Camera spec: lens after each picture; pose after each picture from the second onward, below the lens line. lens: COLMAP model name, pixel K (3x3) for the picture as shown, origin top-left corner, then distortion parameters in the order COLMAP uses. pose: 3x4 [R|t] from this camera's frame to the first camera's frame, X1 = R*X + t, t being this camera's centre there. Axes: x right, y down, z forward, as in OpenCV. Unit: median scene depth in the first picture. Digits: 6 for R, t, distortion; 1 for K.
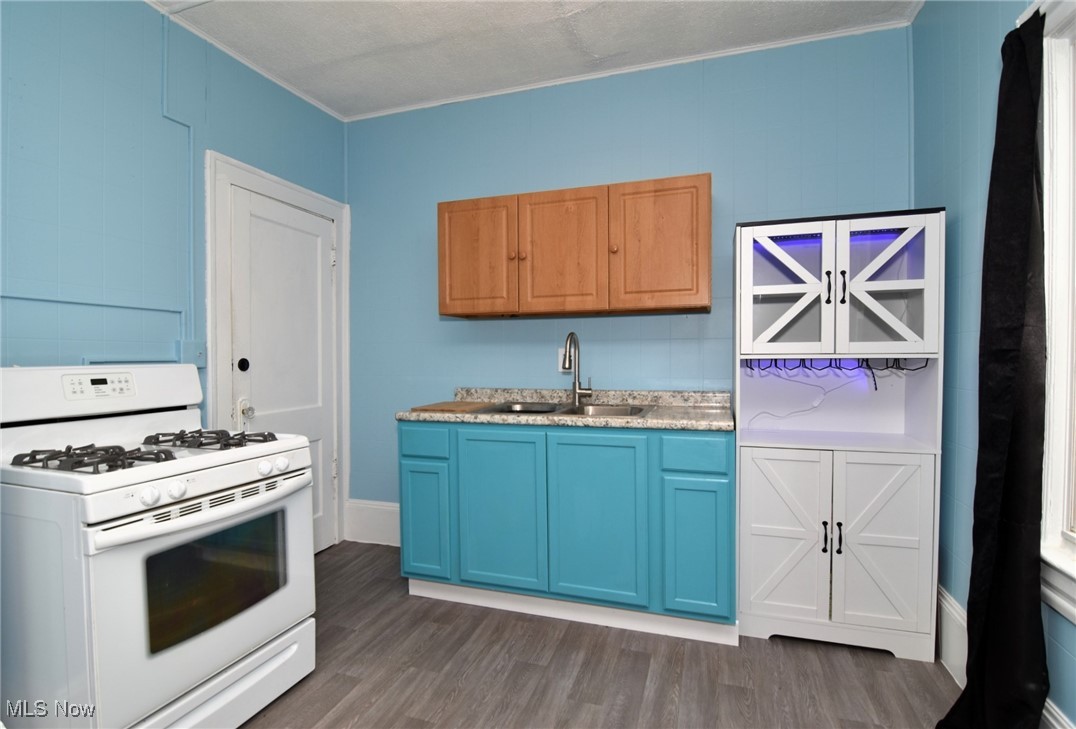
lens RADIAL K [[531.8, 0, 538.0], [0, 531.8, 364.5], [0, 0, 1]] dist [-0.001104, -0.000257]
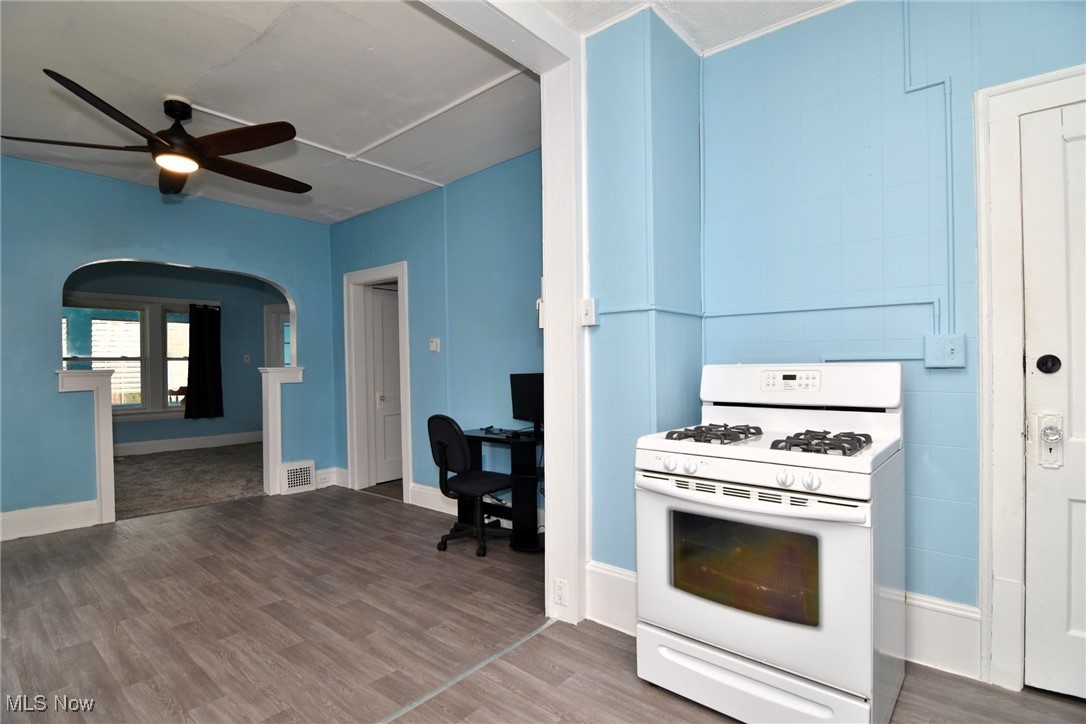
lens RADIAL K [[538.8, 0, 543.0], [0, 538.8, 362.0], [0, 0, 1]] dist [-0.001424, -0.000377]
pose [[-0.370229, 0.003795, -0.928933, 0.485751], [-0.001766, 0.999987, 0.004789, -0.006328], [0.928939, 0.003414, -0.370217, 0.946705]]
